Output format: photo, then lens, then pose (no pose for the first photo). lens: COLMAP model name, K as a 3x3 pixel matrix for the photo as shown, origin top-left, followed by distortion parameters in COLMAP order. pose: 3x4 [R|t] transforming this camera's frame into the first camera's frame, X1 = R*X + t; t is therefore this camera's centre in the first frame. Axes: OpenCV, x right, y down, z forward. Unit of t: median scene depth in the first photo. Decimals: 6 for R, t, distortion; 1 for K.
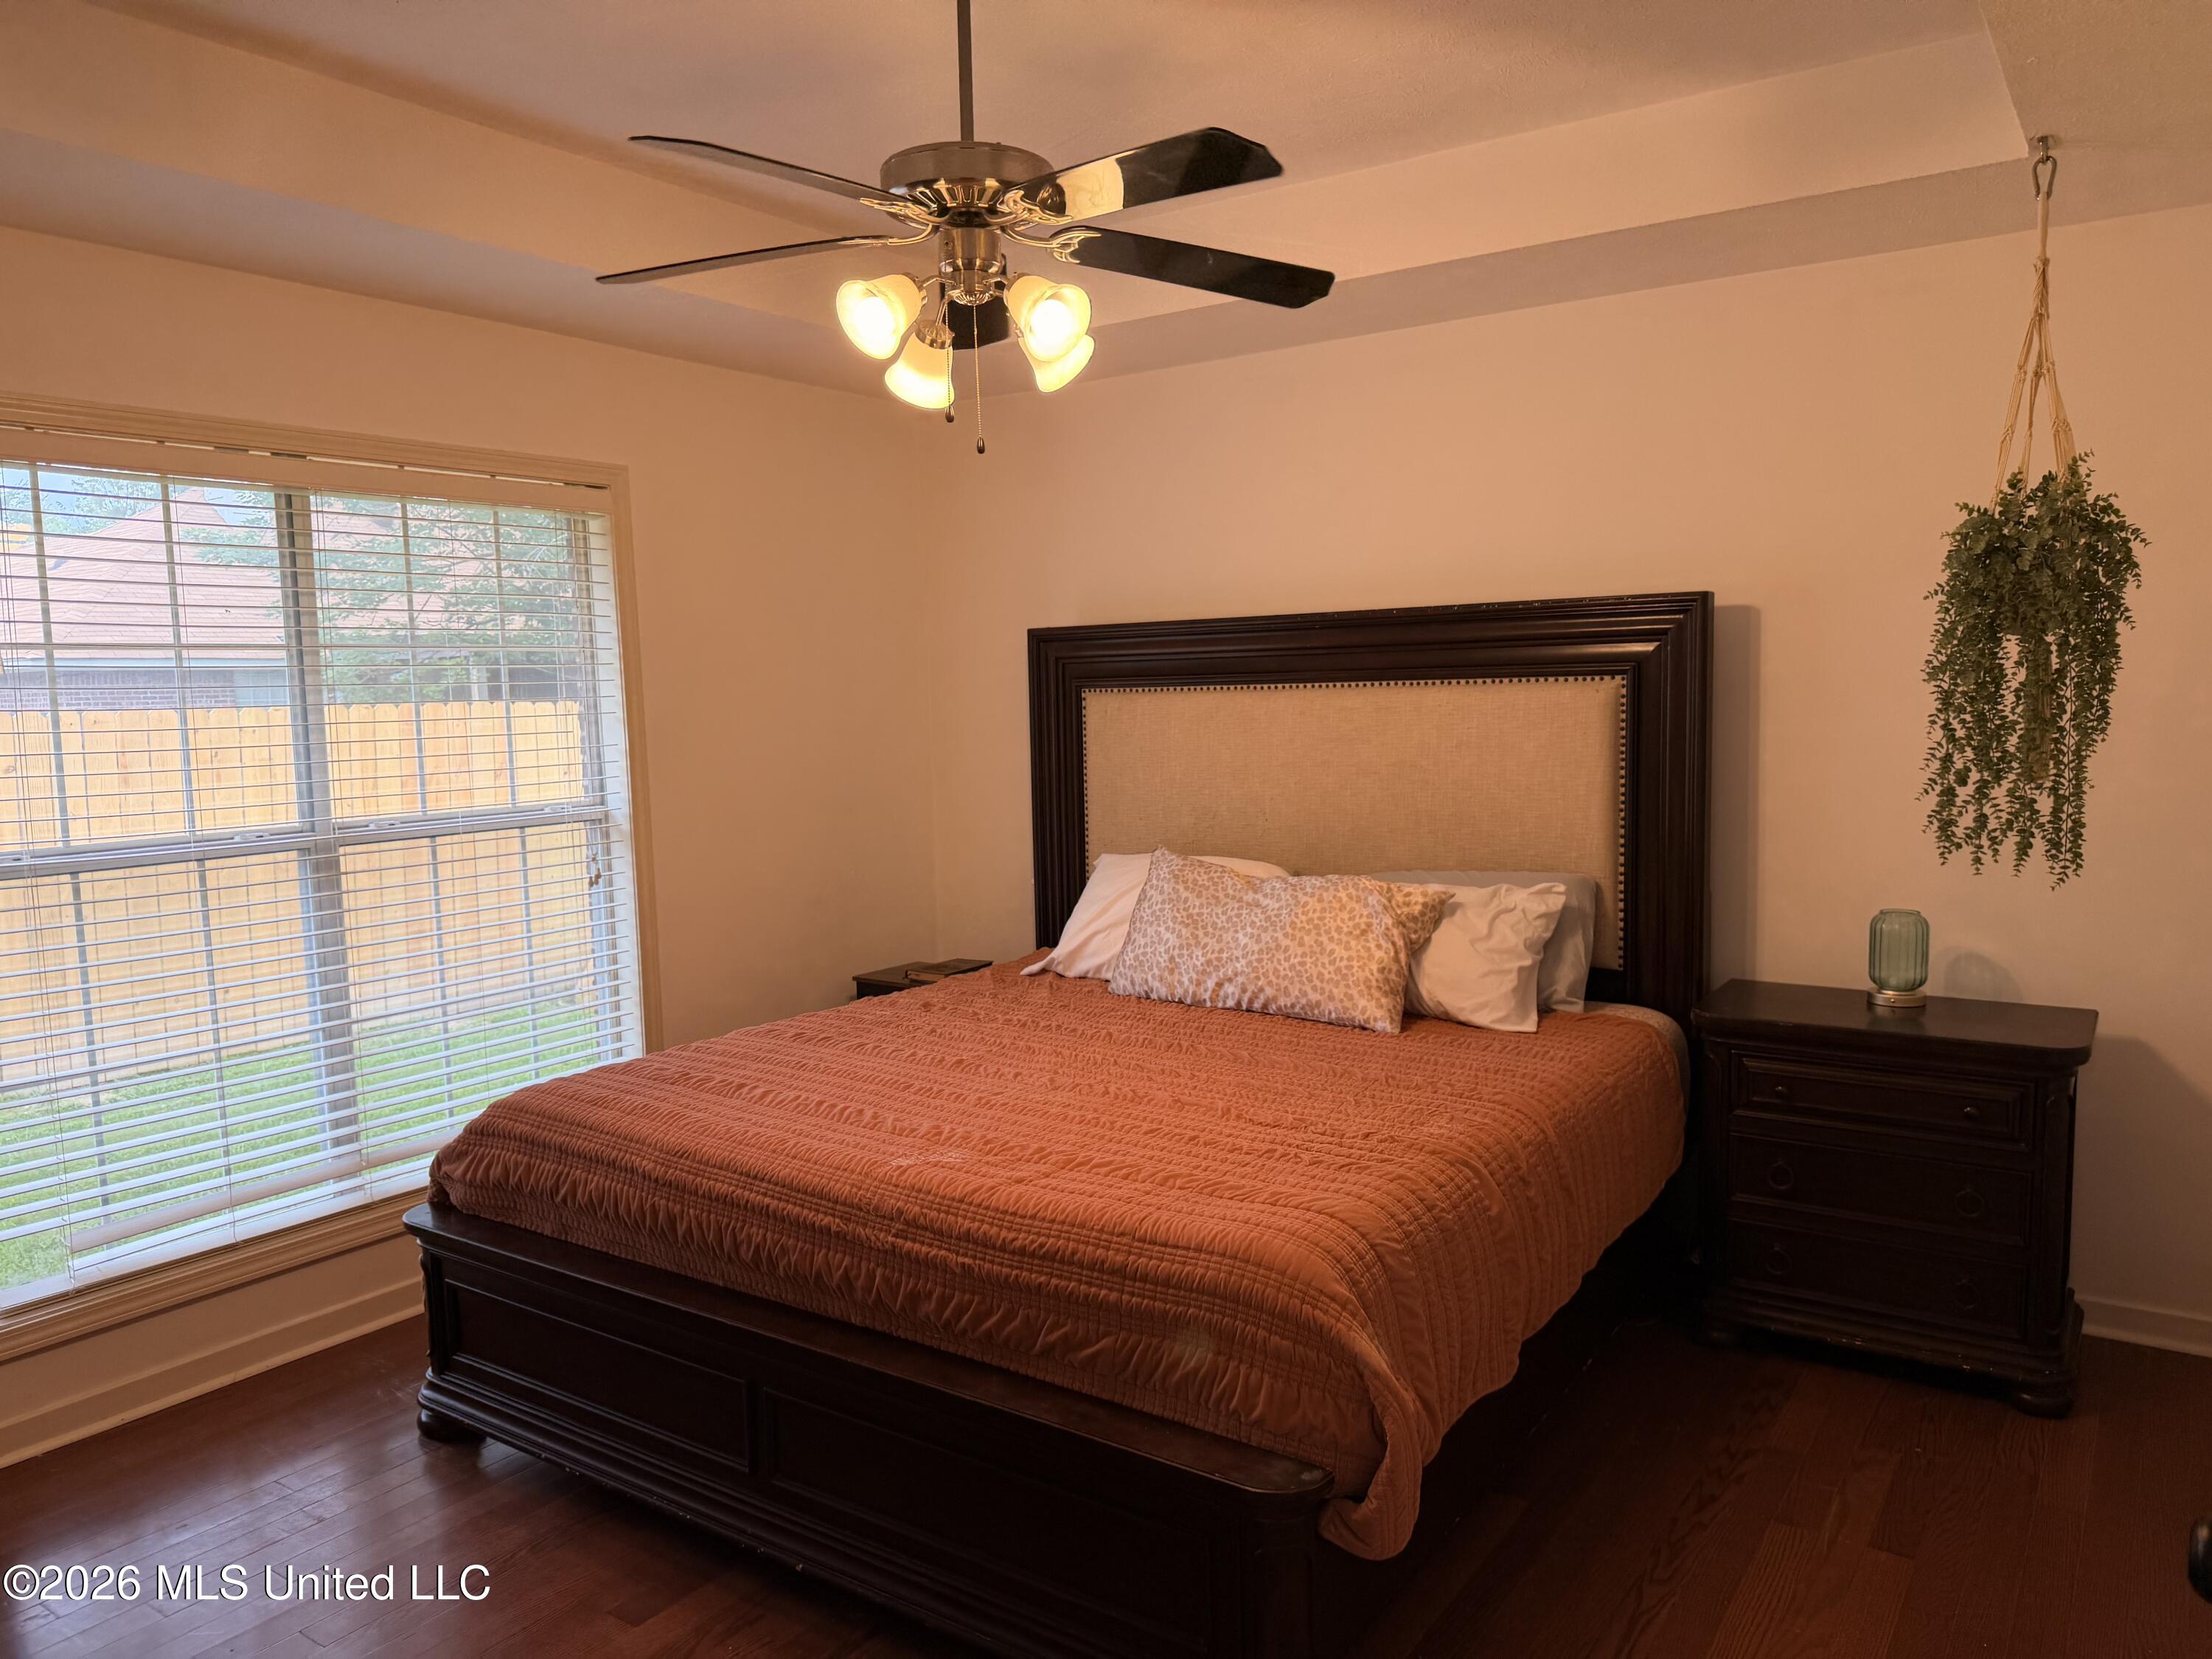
lens RADIAL K [[1542.3, 0, 1086.4], [0, 1542.3, 835.5], [0, 0, 1]] dist [0.146838, -0.325473]
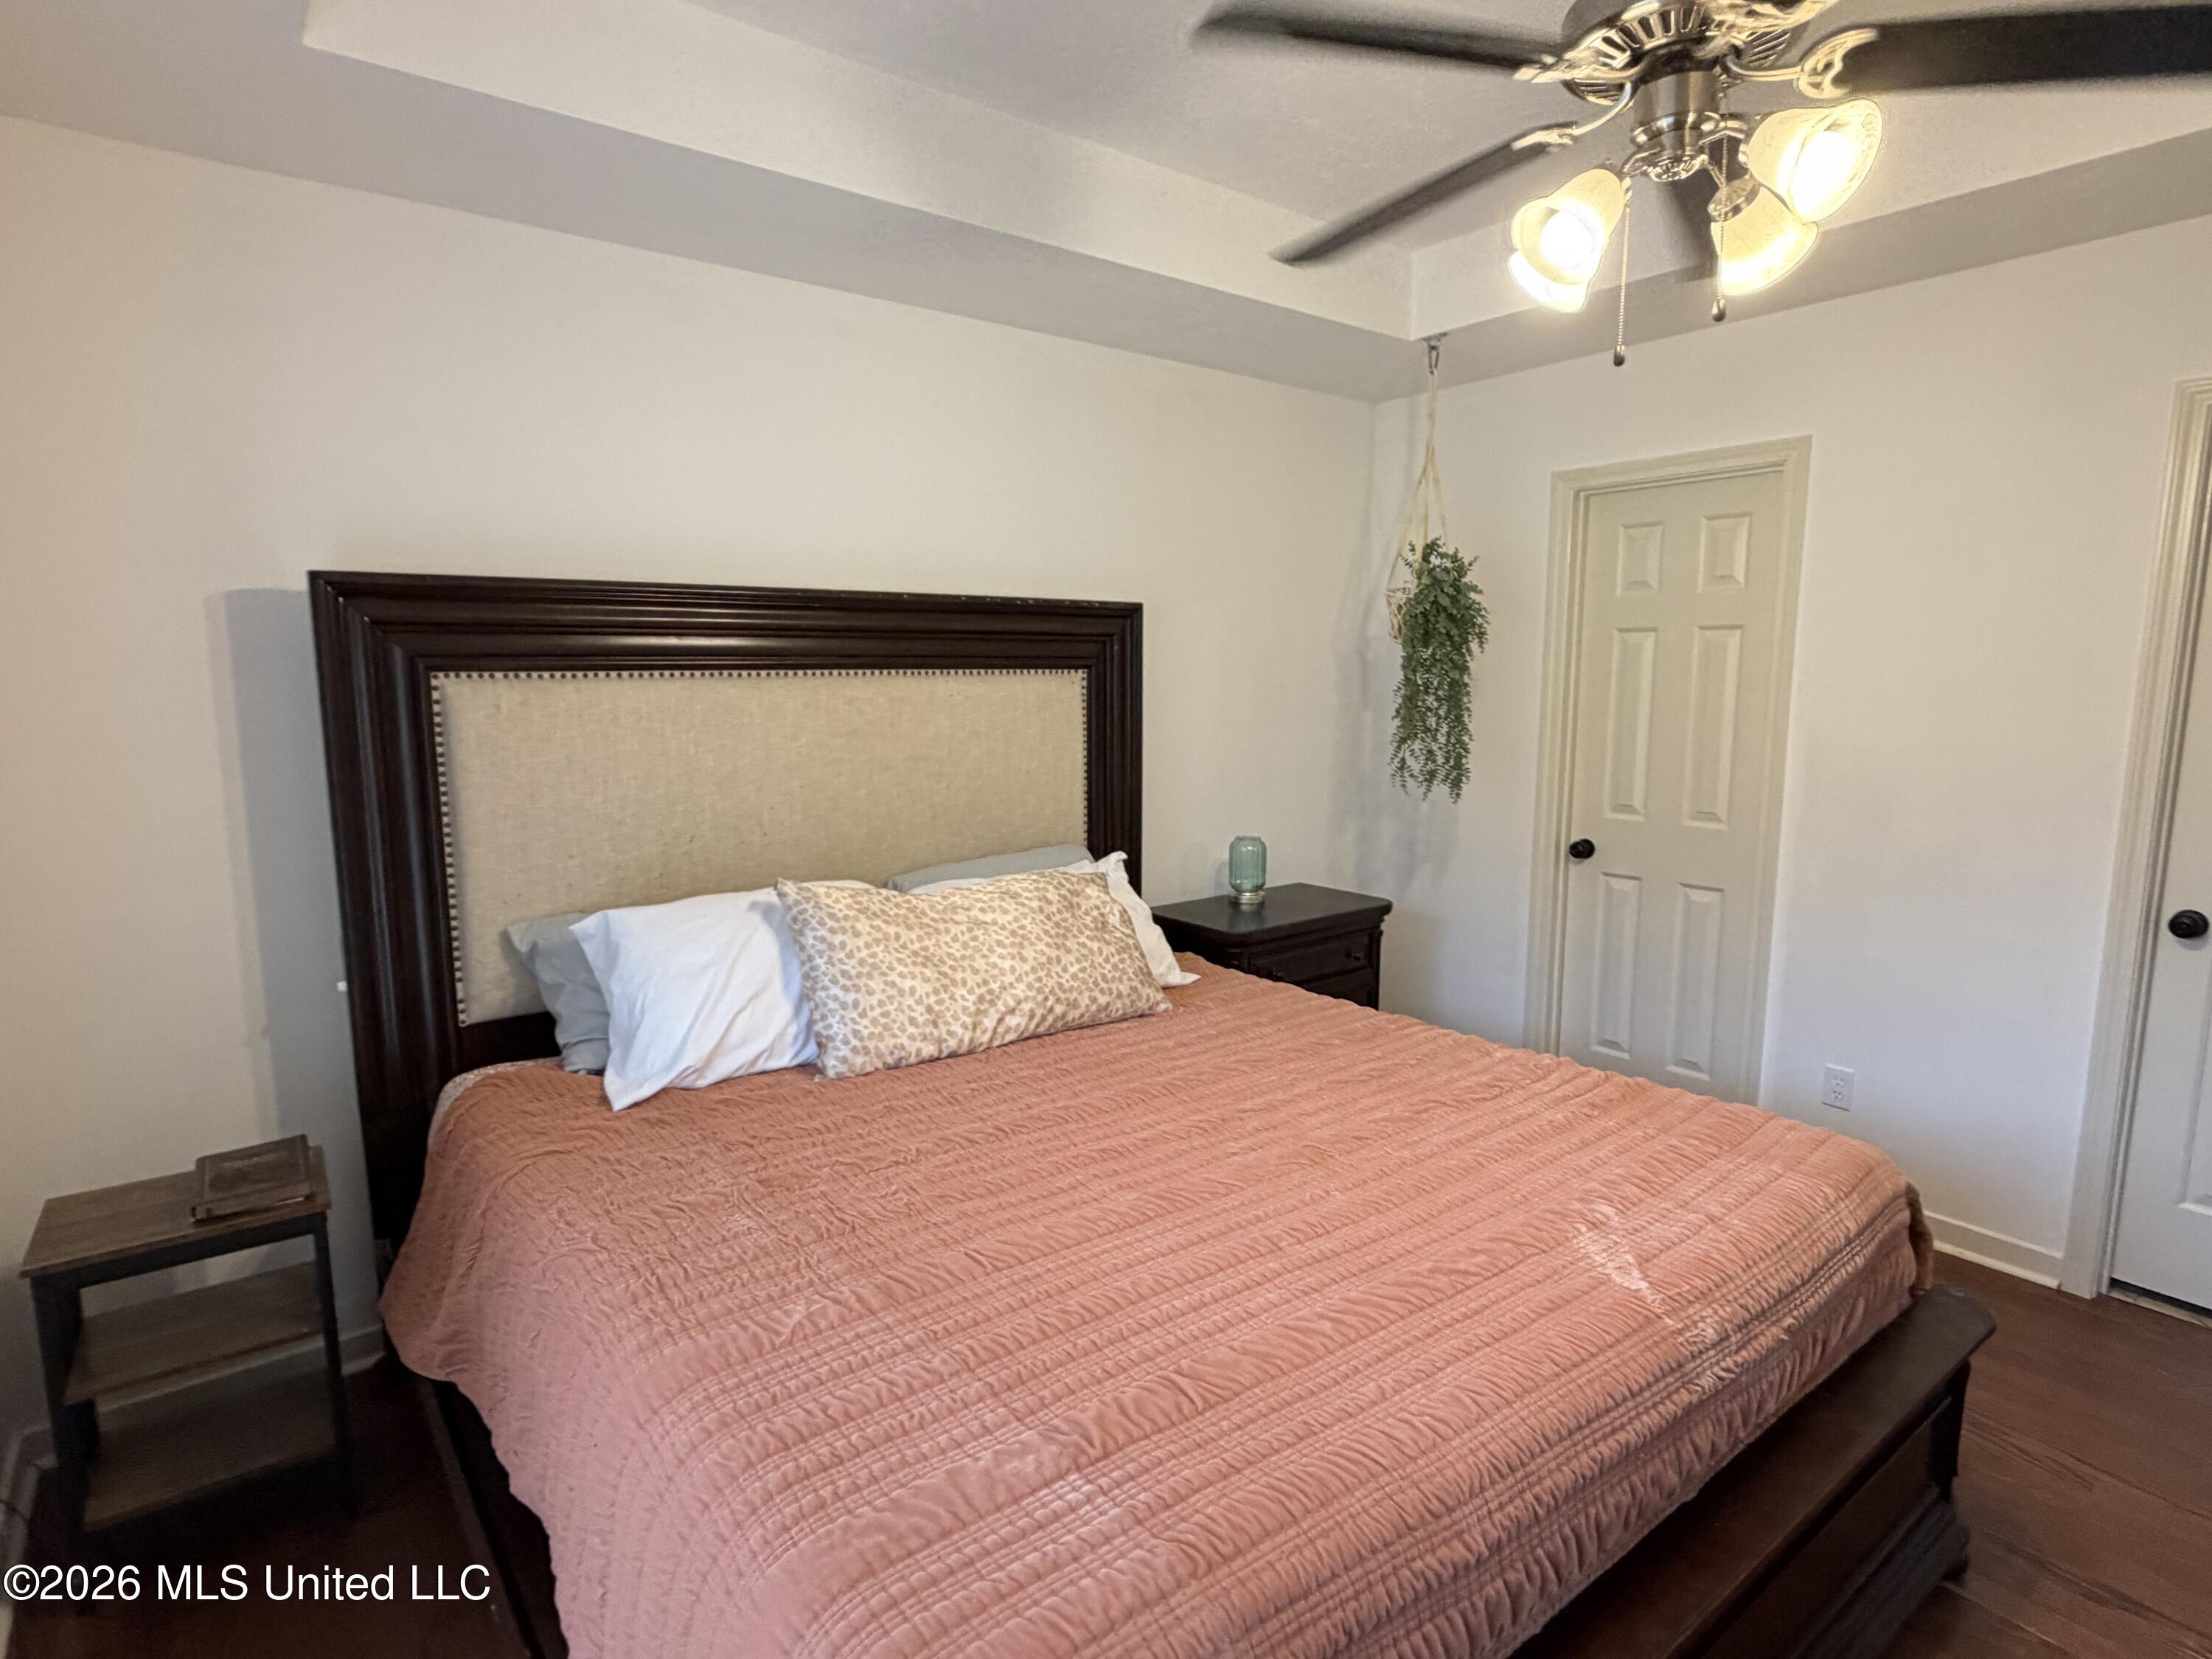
lens RADIAL K [[1192.8, 0, 1106.0], [0, 1192.8, 829.5], [0, 0, 1]] dist [0.030078, 0.000319]
pose [[0.280001, -0.111103, 0.953549, -0.516245], [0.085880, 0.992197, 0.090388, -0.063523], [-0.956151, 0.056582, 0.287357, 0.741097]]
